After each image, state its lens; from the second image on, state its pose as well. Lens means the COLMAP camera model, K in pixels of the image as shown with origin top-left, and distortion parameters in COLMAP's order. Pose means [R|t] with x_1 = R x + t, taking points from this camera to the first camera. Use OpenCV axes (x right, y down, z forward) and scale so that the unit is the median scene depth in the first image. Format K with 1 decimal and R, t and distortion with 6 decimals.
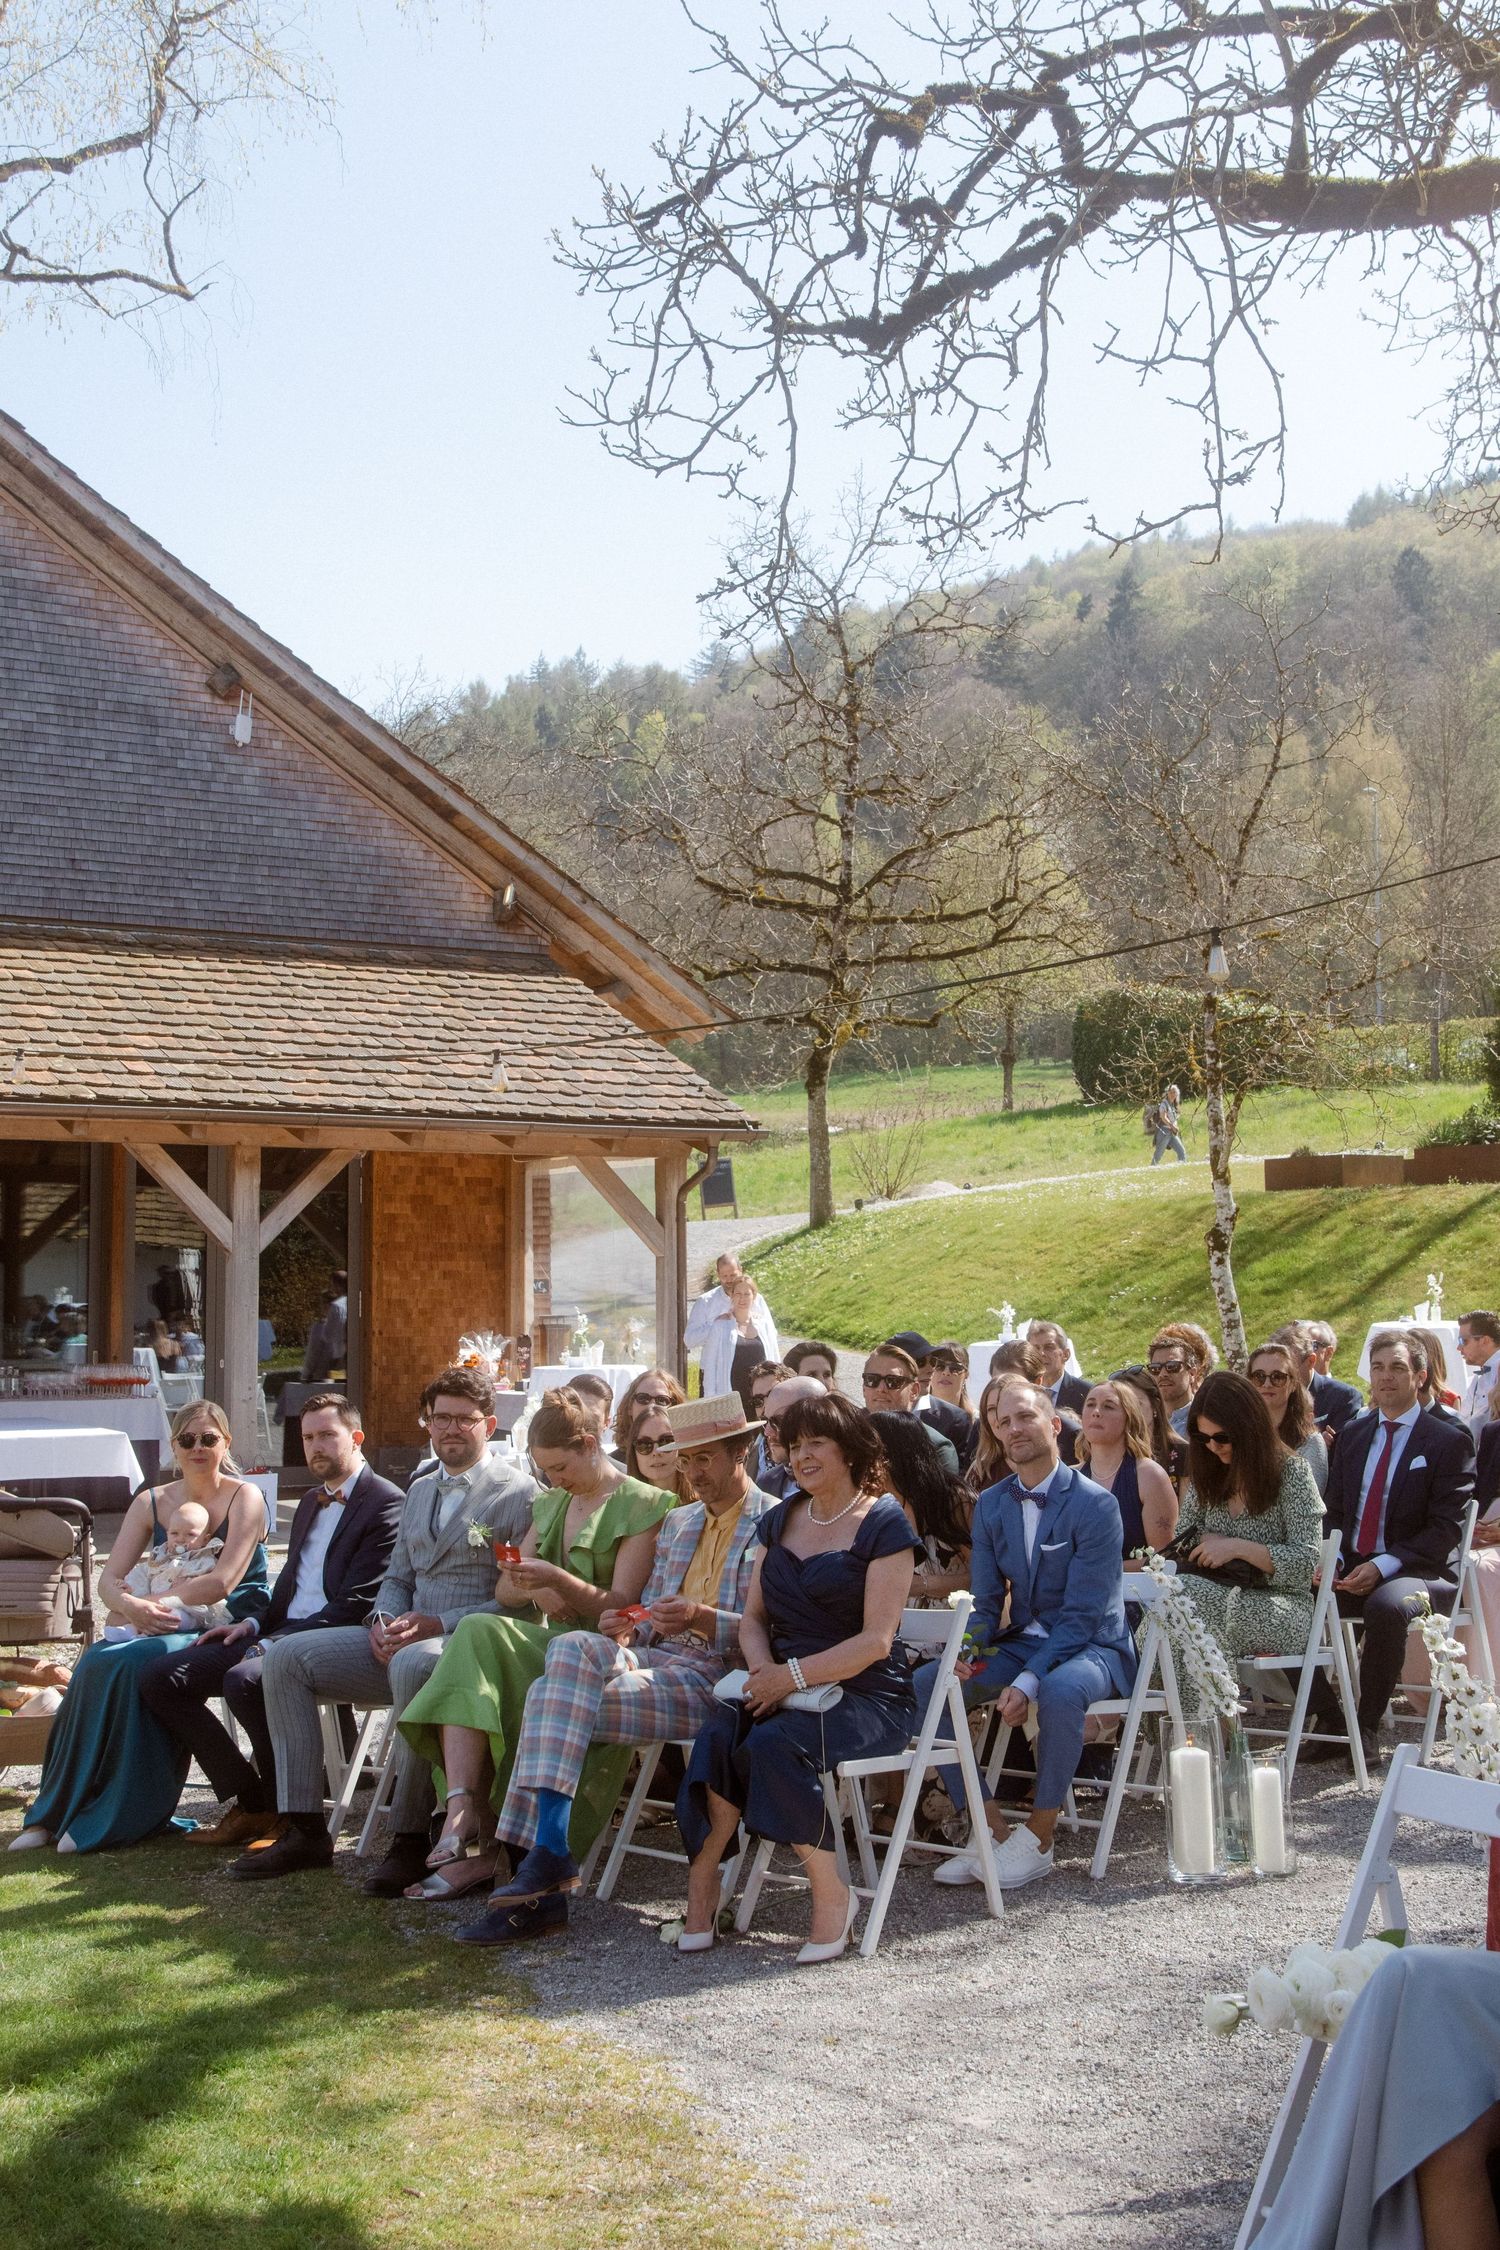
lens RADIAL K [[2512.4, 0, 746.5], [0, 2512.4, 1177.0], [0, 0, 1]] dist [-0.002755, 0.047333]
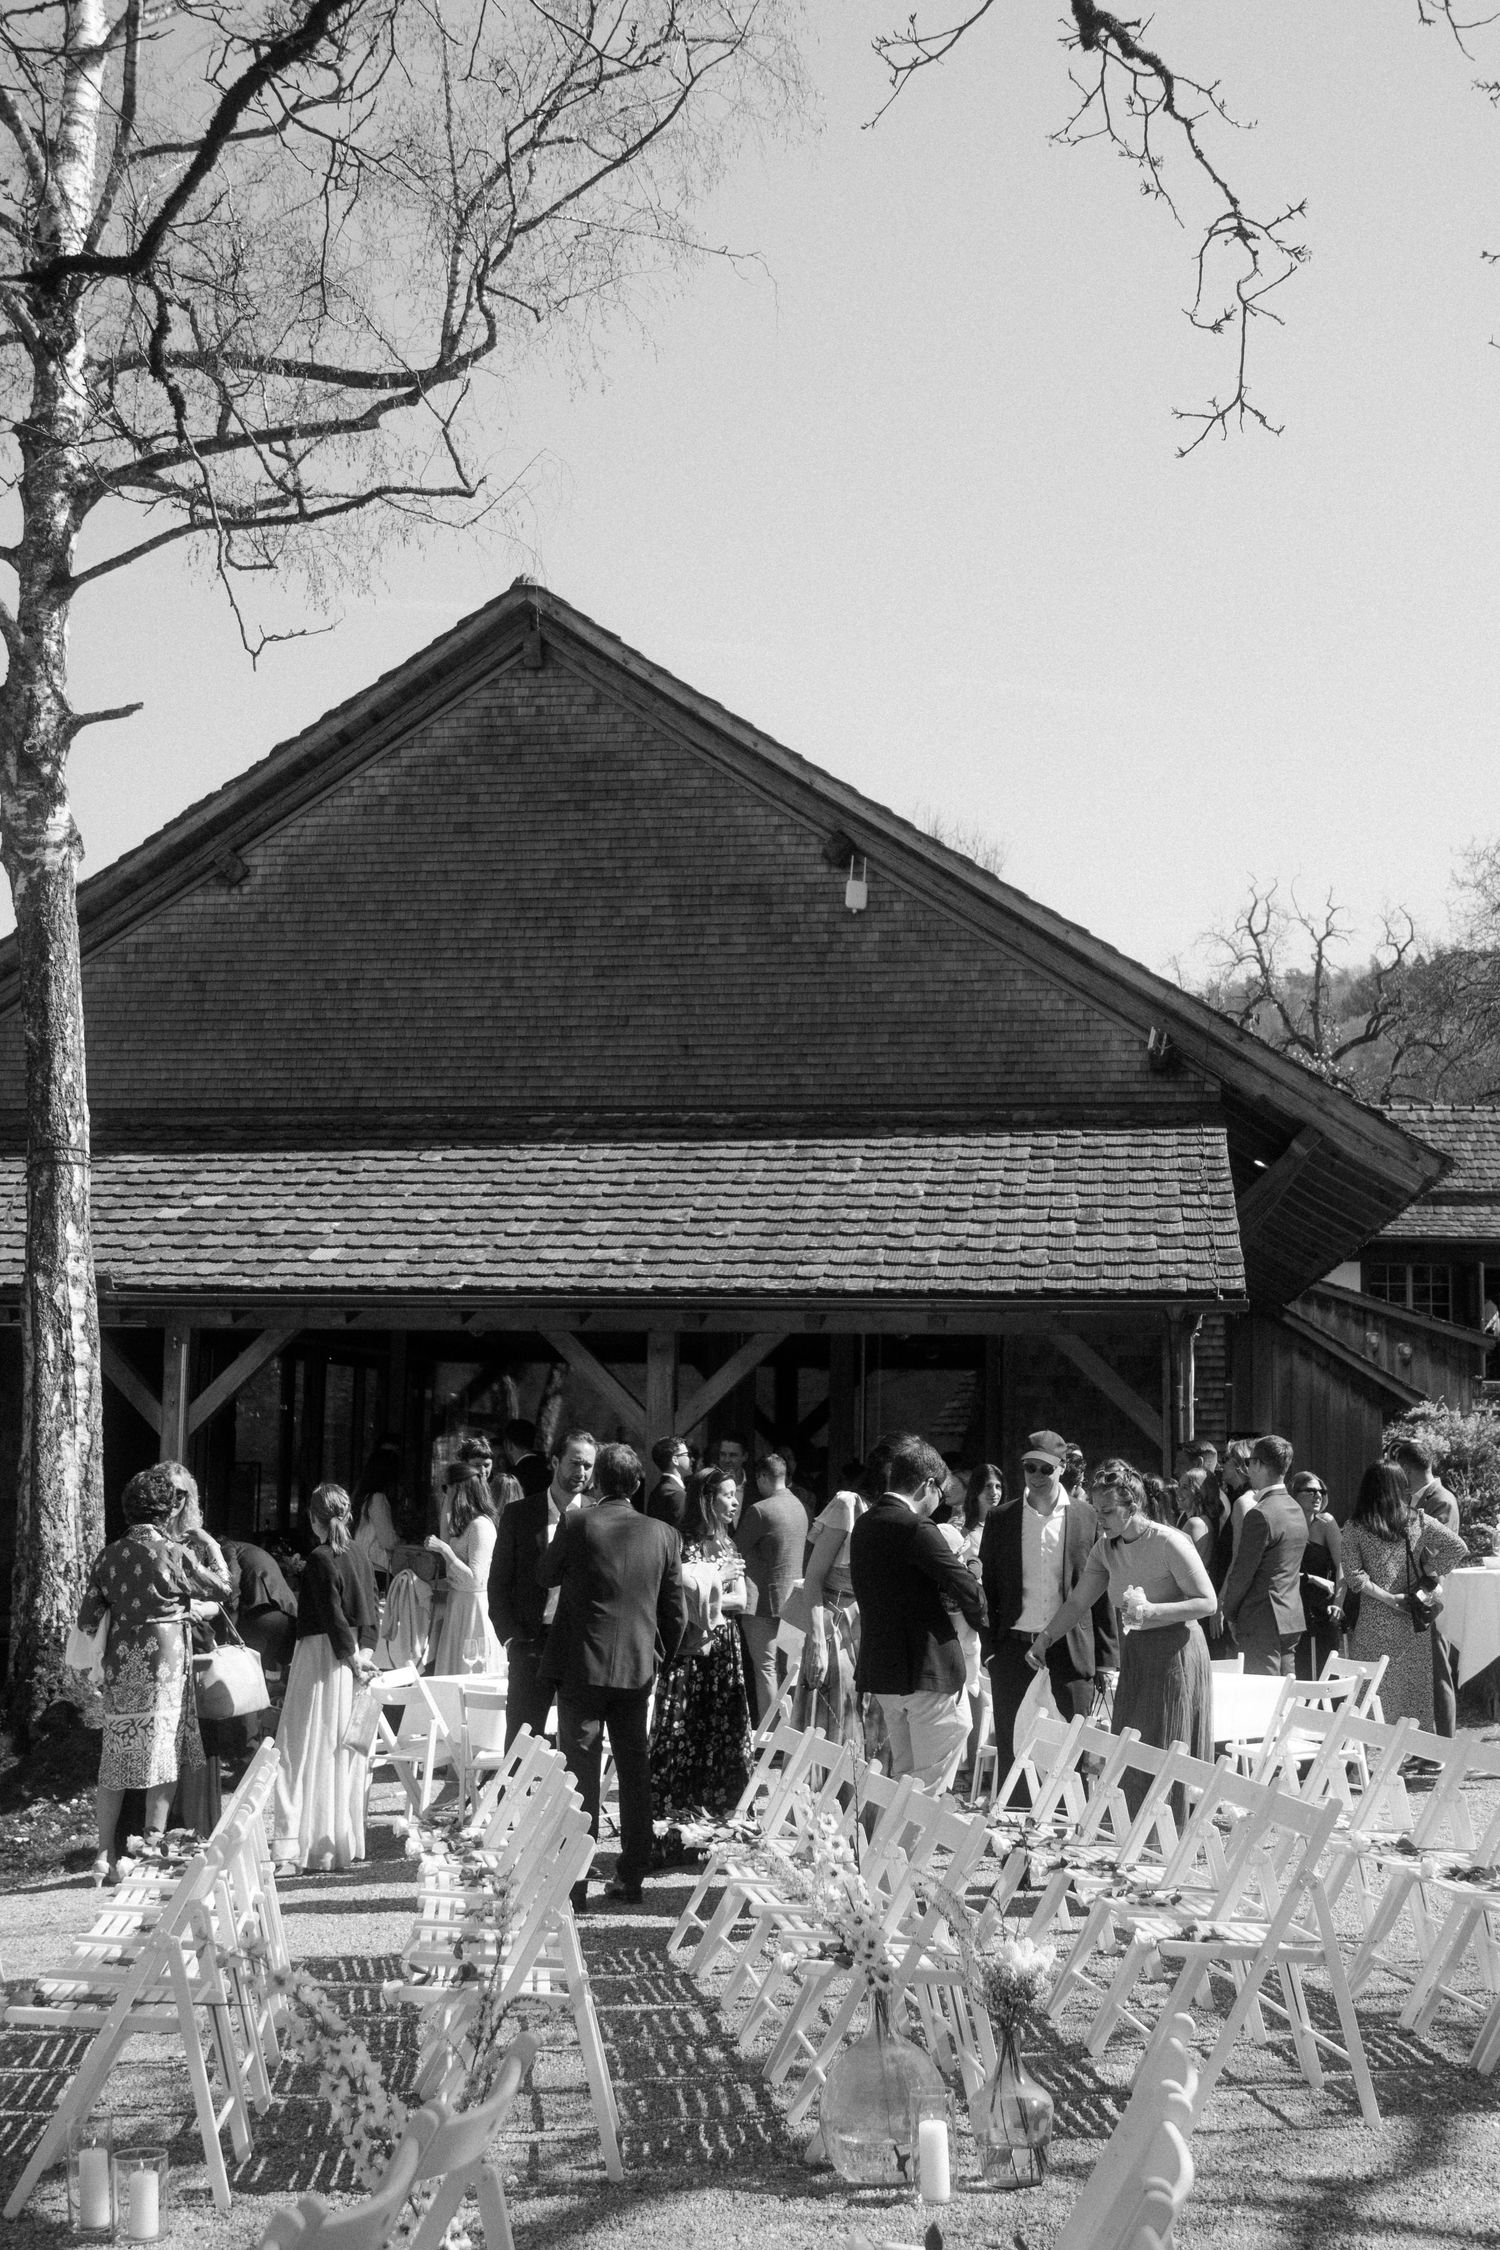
lens RADIAL K [[2512.4, 0, 746.5], [0, 2512.4, 1177.0], [0, 0, 1]] dist [-0.002755, 0.047333]
pose [[0.773239, -0.053077, -0.631890, 0.382986], [0.011419, 0.997495, -0.069814, -0.002854], [0.634012, 0.046768, 0.771908, 0.236131]]
